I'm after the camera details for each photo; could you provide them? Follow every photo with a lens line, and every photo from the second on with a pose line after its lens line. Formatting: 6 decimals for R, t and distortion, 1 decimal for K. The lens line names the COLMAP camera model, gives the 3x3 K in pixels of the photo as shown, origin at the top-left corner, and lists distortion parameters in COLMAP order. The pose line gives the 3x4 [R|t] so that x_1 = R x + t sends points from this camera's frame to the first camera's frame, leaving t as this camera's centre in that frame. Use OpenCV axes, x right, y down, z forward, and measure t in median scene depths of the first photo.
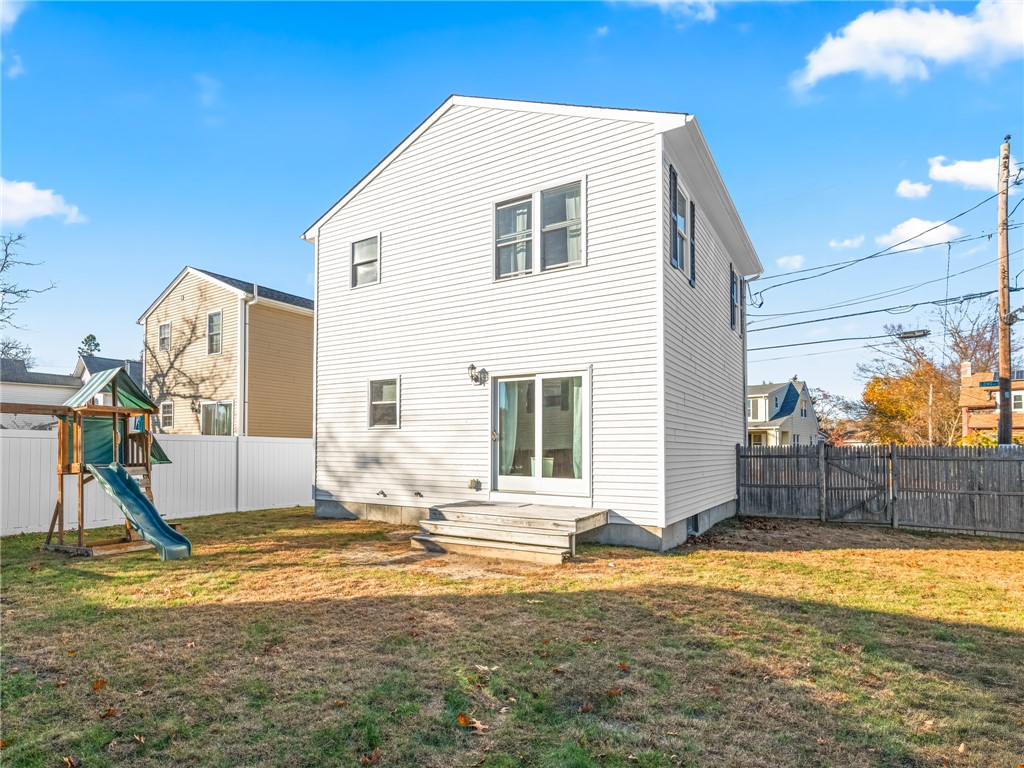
lens RADIAL K [[538.6, 0, 512.3], [0, 538.6, 321.5], [0, 0, 1]] dist [-0.001014, 0.000527]
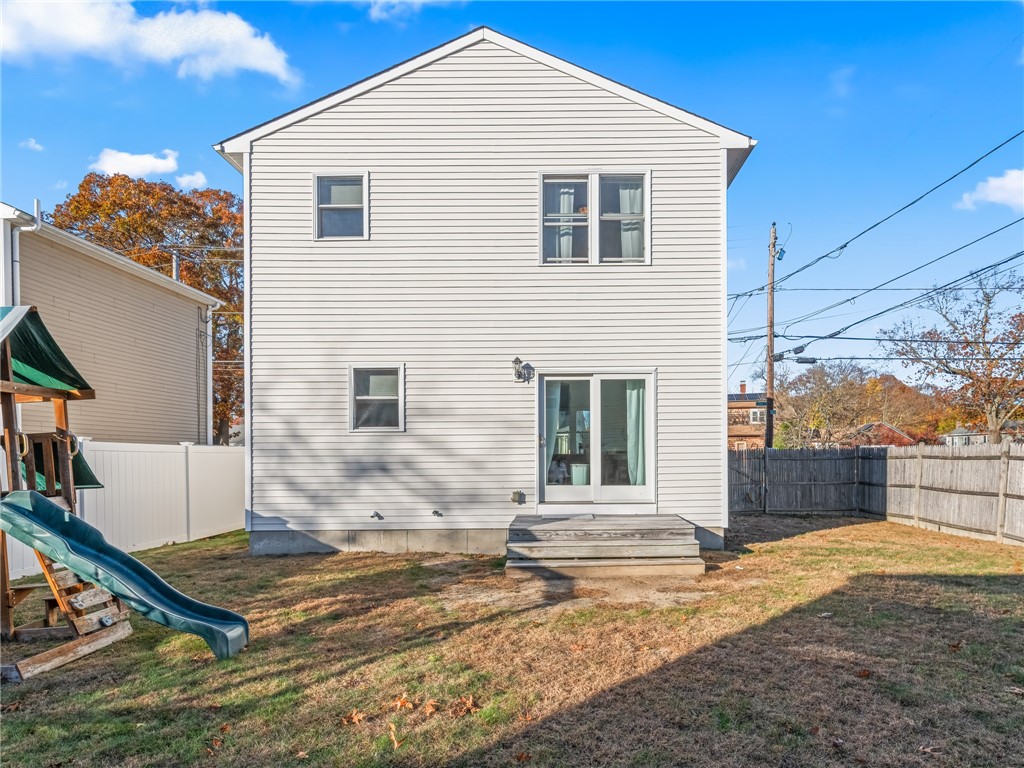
lens RADIAL K [[535.0, 0, 463.5], [0, 535.0, 360.3], [0, 0, 1]] dist [0.001993, -0.001281]
pose [[0.848418, 0.080173, 0.523220, -0.594769], [-0.109327, 0.993691, 0.025013, 0.073020], [-0.517914, -0.078424, 0.851831, 0.329224]]
